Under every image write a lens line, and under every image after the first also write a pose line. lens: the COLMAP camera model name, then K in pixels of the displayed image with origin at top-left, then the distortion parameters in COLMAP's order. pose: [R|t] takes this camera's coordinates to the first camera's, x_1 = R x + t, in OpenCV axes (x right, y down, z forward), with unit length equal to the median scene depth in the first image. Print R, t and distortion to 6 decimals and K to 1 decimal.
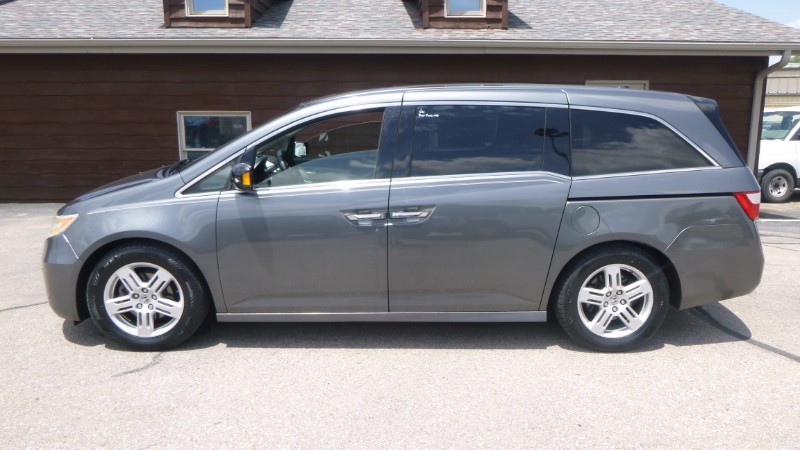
lens RADIAL K [[613.5, 0, 406.9], [0, 613.5, 232.1], [0, 0, 1]] dist [-0.015171, 0.002086]
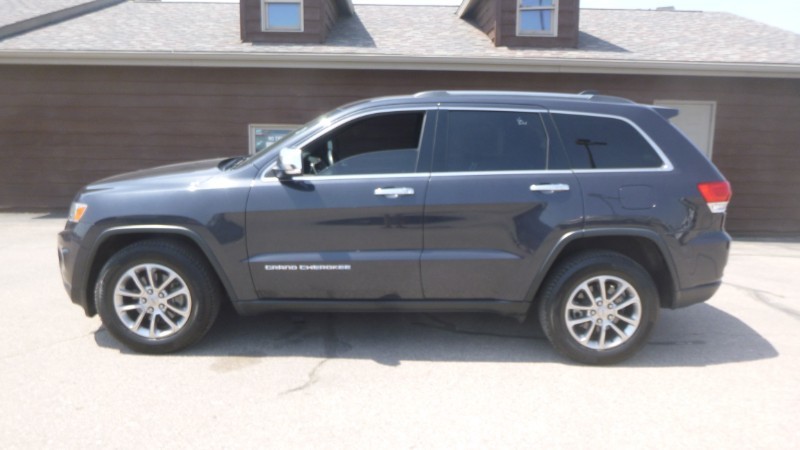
lens RADIAL K [[613.5, 0, 405.8], [0, 613.5, 209.7], [0, 0, 1]] dist [-0.015171, 0.002086]
pose [[0.999808, 0.016568, -0.010423, -0.106776], [-0.017140, 0.998200, -0.057473, -0.002591], [0.009452, 0.057641, 0.998293, 0.001901]]
